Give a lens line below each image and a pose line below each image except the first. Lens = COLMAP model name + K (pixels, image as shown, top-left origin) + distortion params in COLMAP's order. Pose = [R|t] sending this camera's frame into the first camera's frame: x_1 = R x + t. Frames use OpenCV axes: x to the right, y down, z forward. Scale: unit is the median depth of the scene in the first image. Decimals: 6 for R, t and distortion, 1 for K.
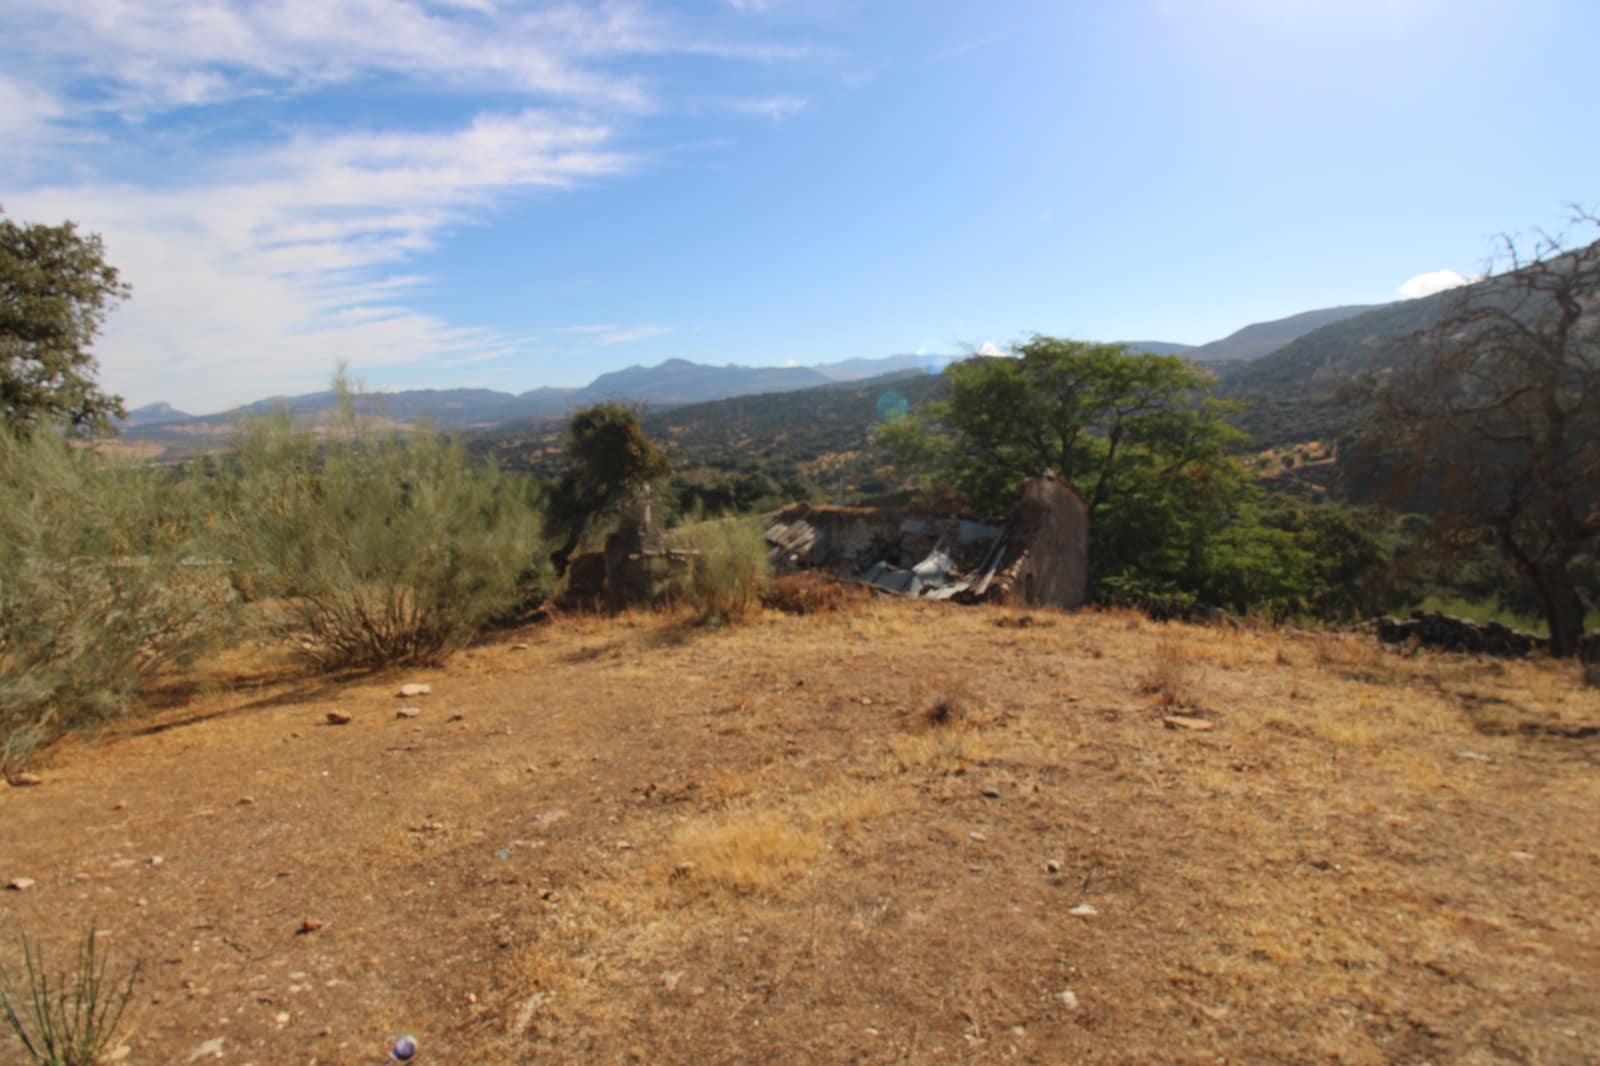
lens RADIAL K [[737.0, 0, 808.8], [0, 737.0, 512.9], [0, 0, 1]] dist [-0.003307, -0.011702]
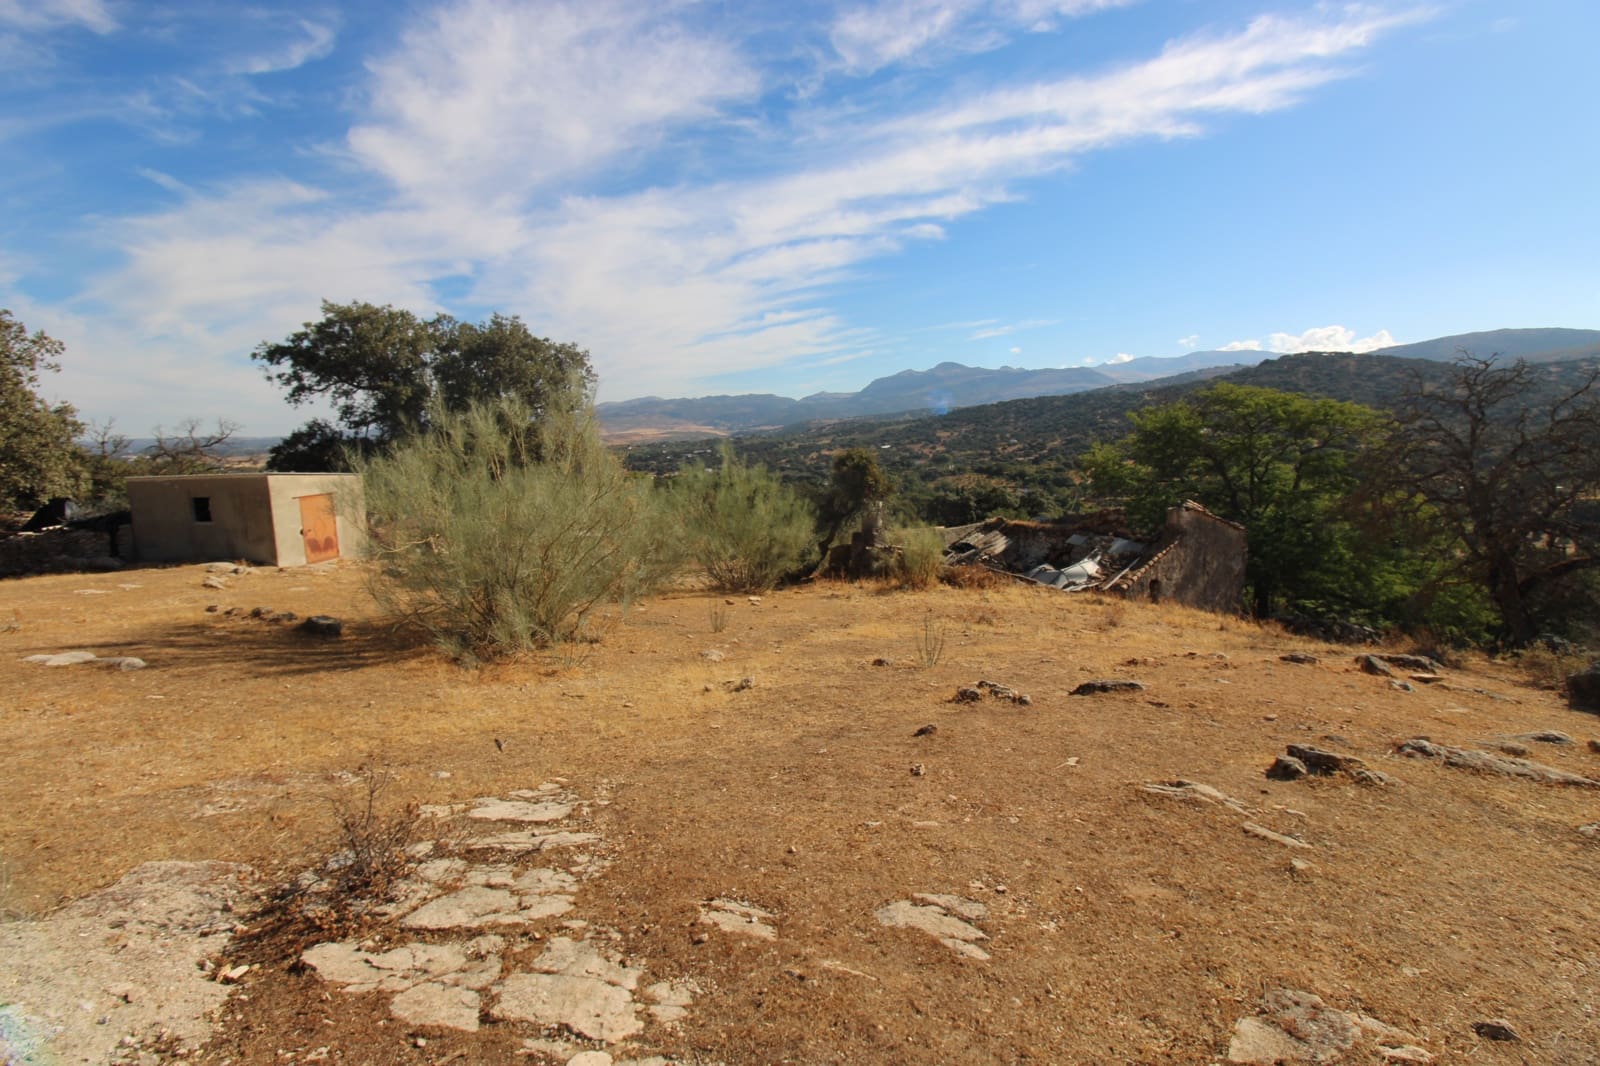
lens RADIAL K [[1227.6, 0, 800.0], [0, 1227.6, 533.0], [0, 0, 1]] dist [-0.002365, -0.000200]
pose [[0.935207, 0.055262, -0.349761, 0.522815], [-0.048439, 0.998427, 0.028233, -0.037716], [0.350772, -0.009462, 0.936413, -1.452811]]
